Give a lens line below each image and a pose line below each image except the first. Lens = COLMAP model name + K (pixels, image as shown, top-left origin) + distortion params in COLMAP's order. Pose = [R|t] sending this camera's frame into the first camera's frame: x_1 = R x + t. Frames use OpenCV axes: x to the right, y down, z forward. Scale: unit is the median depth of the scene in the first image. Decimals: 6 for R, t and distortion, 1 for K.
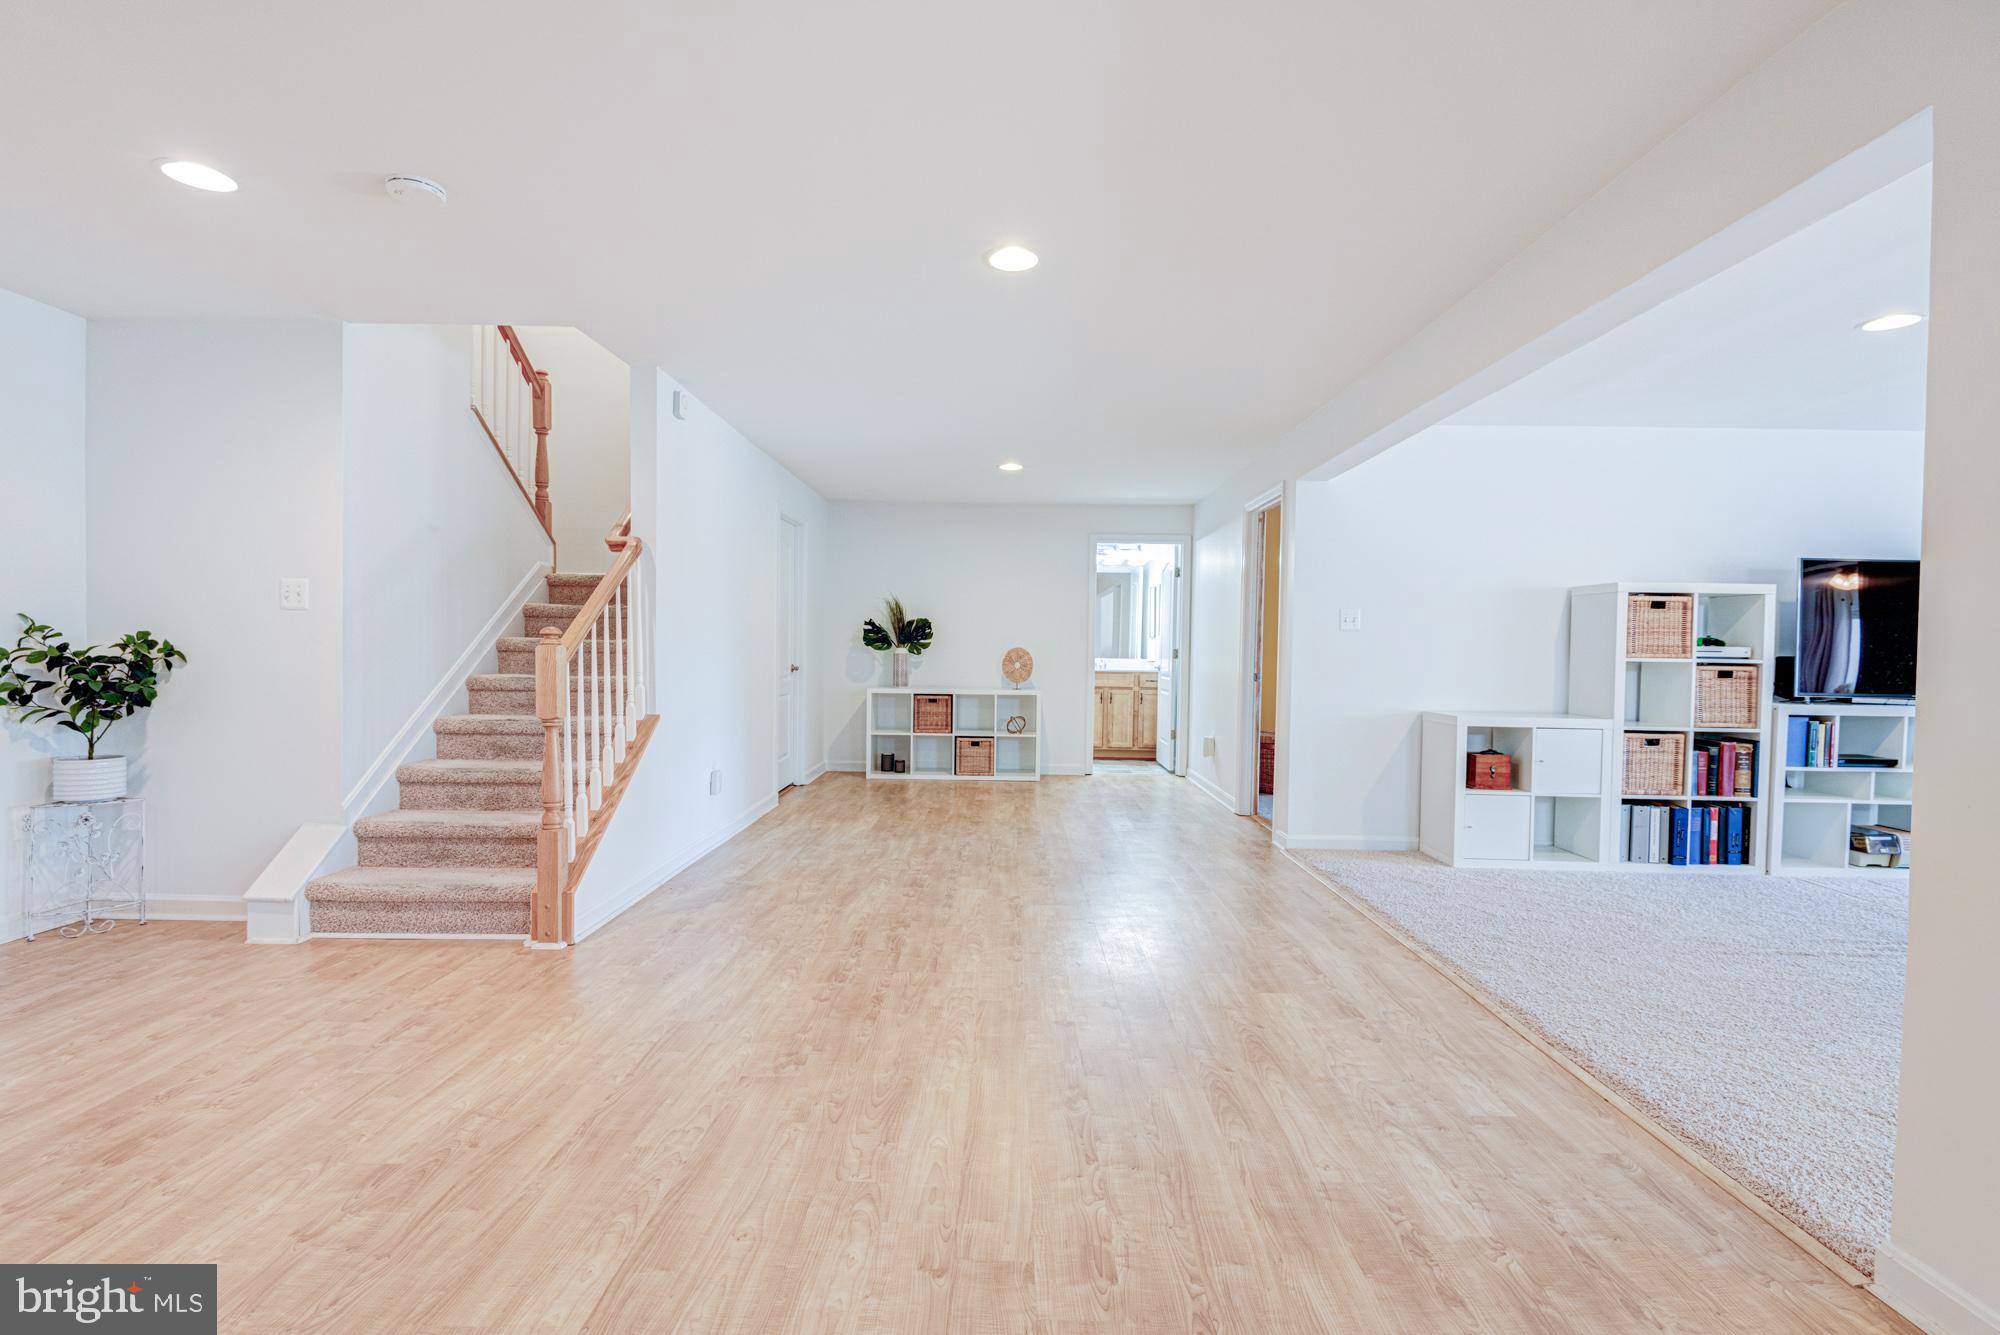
lens RADIAL K [[903.2, 0, 997.9], [0, 903.2, 665.6], [0, 0, 1]] dist [0.039976, -0.025122]
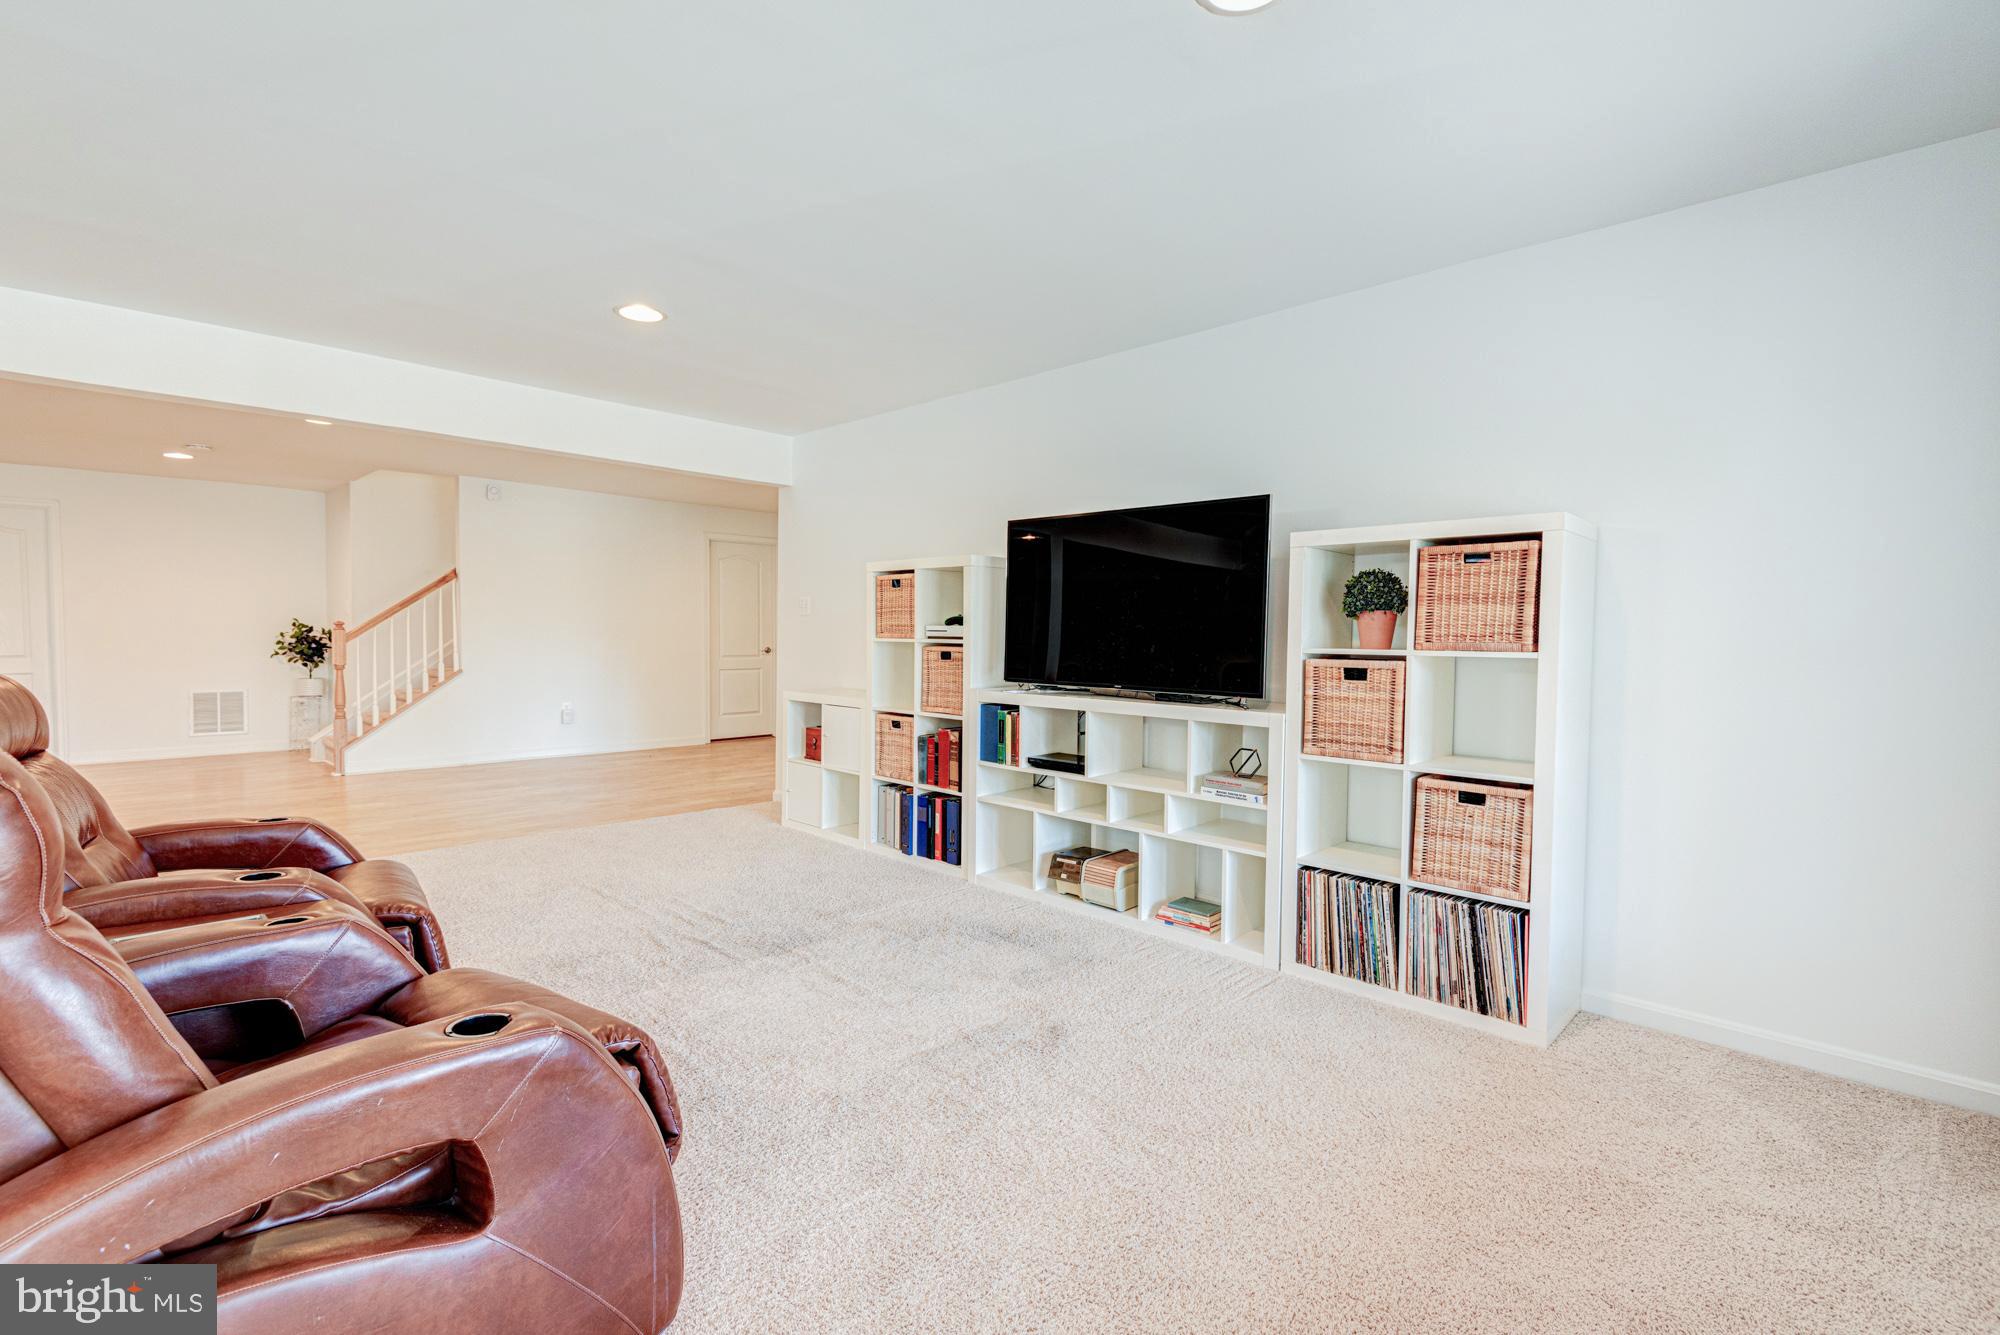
lens RADIAL K [[903.2, 0, 997.9], [0, 903.2, 665.6], [0, 0, 1]] dist [0.039976, -0.025122]
pose [[0.723132, 0.019383, -0.690438, 1.676403], [-0.019083, 0.999785, 0.008081, 0.012952], [0.690446, 0.007332, 0.723346, 0.435652]]
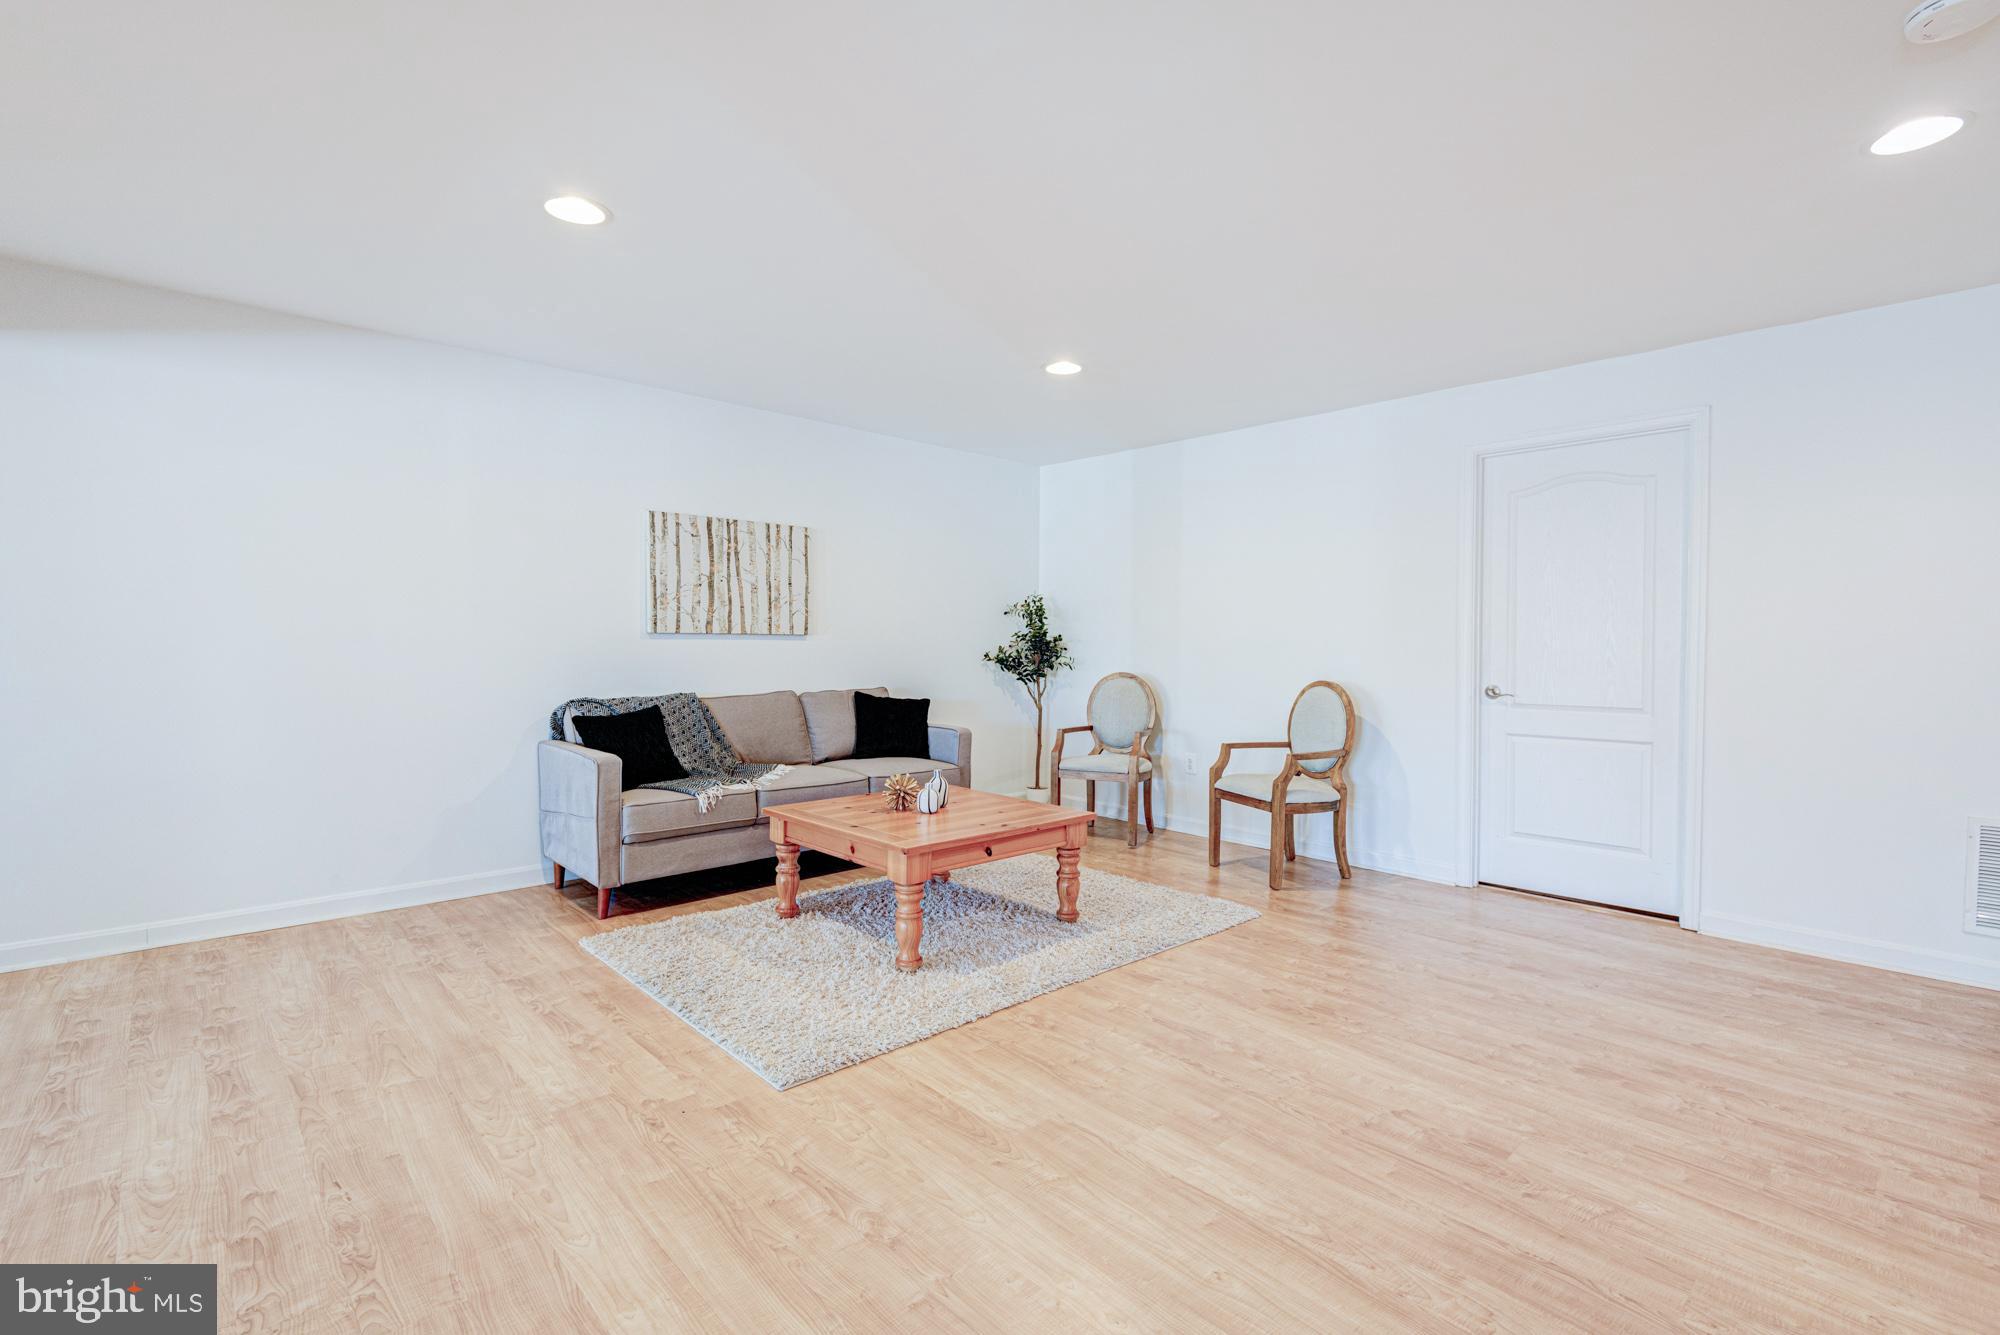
lens RADIAL K [[903.2, 0, 997.9], [0, 903.2, 665.6], [0, 0, 1]] dist [0.039976, -0.025122]
pose [[-0.718962, -0.003071, -0.695043, 0.233072], [-0.035759, 0.998829, 0.032577, -0.011942], [0.694129, 0.048275, -0.718230, 0.640421]]
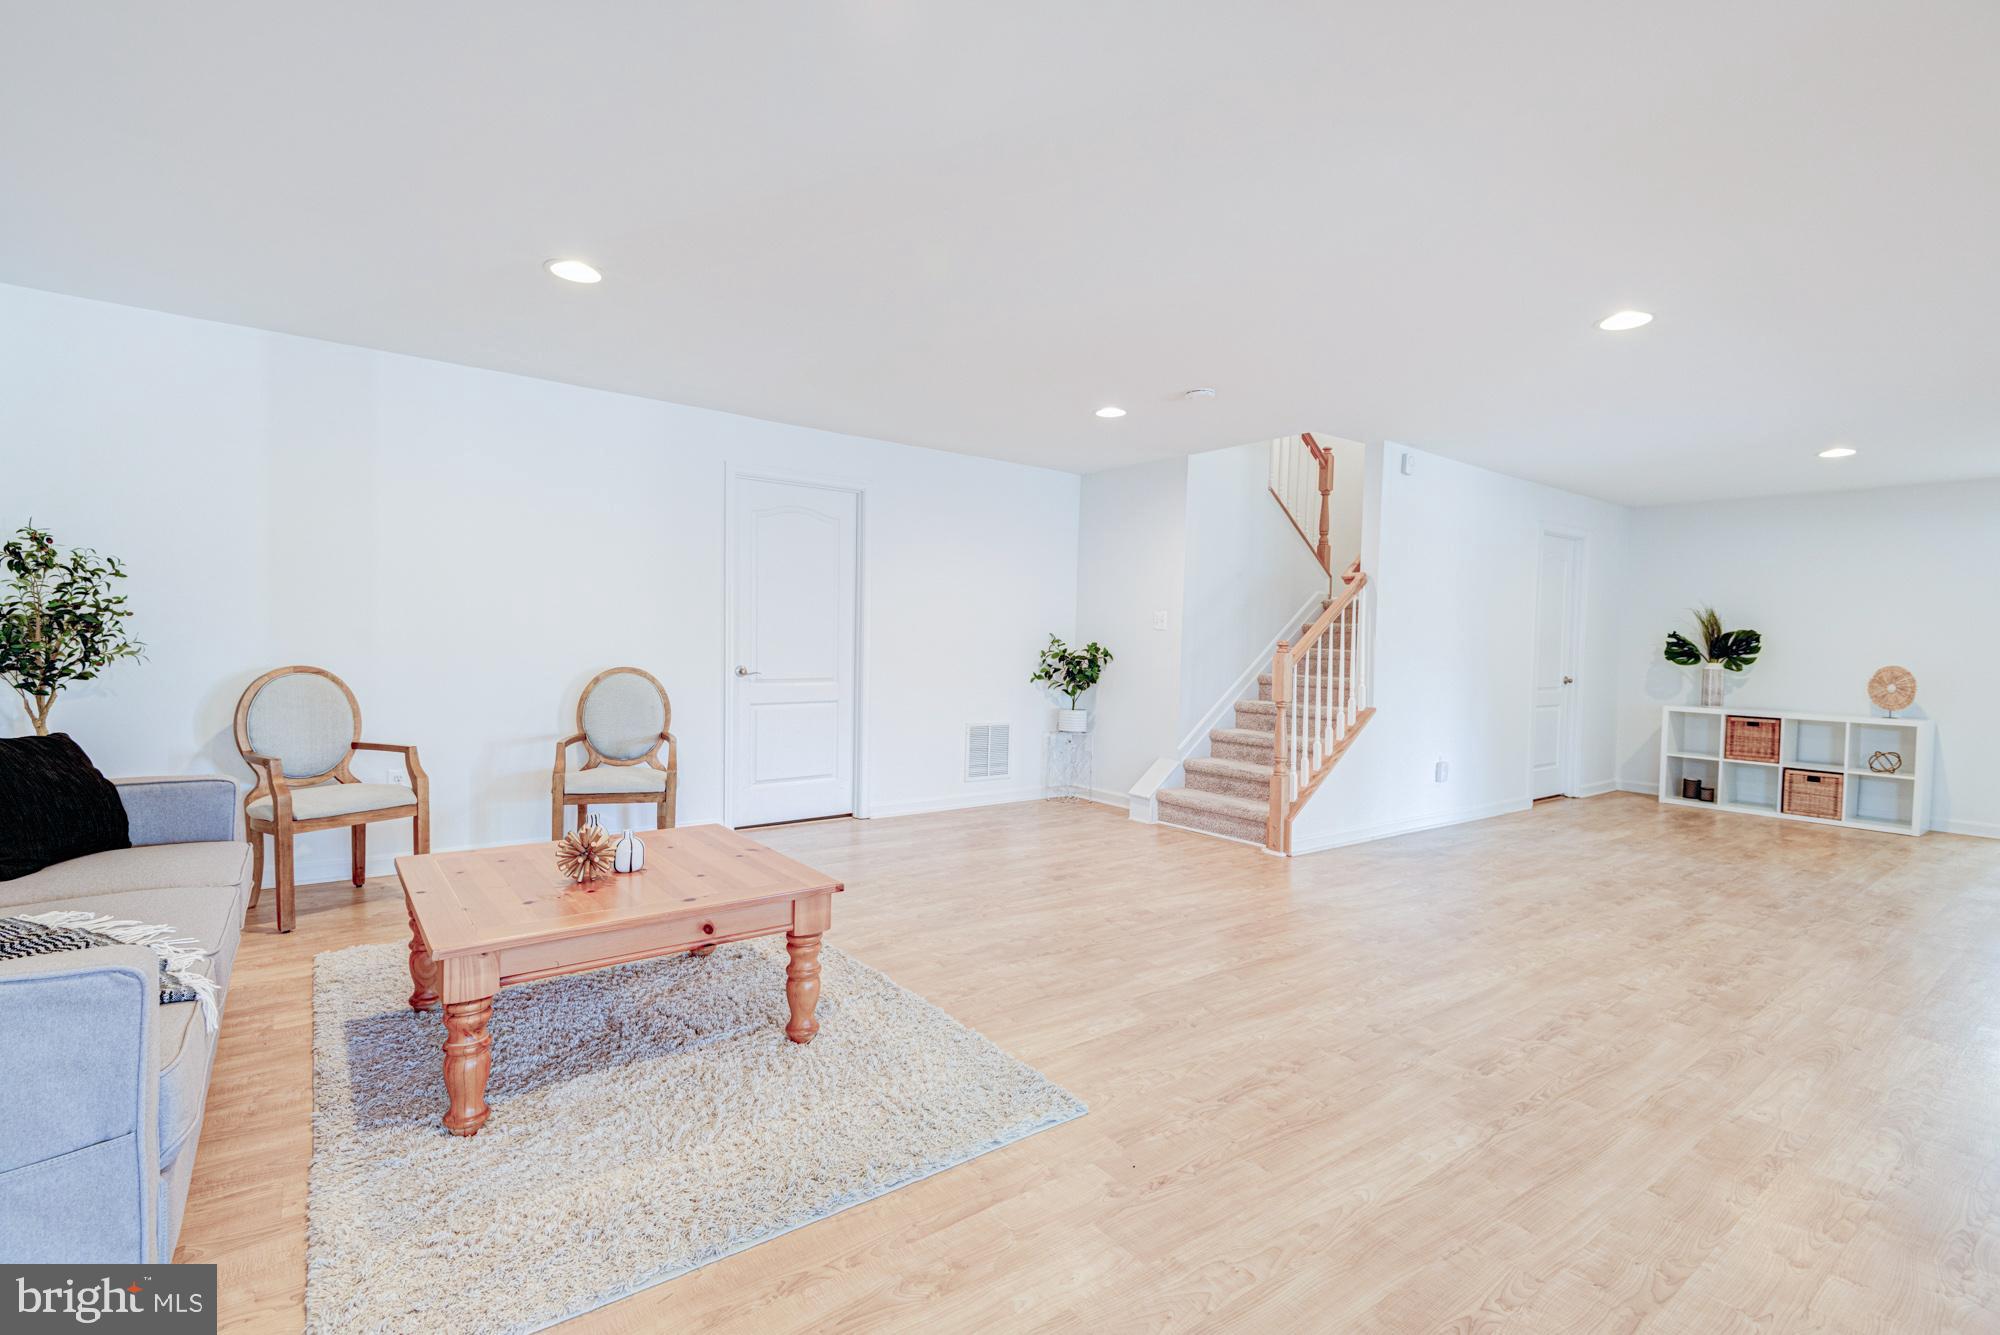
lens RADIAL K [[903.2, 0, 997.9], [0, 903.2, 665.6], [0, 0, 1]] dist [0.039976, -0.025122]
pose [[0.616163, 0.023950, -0.787254, 0.325441], [-0.034597, 0.999396, 0.003325, 0.008194], [0.786858, 0.025188, 0.616619, -0.234878]]
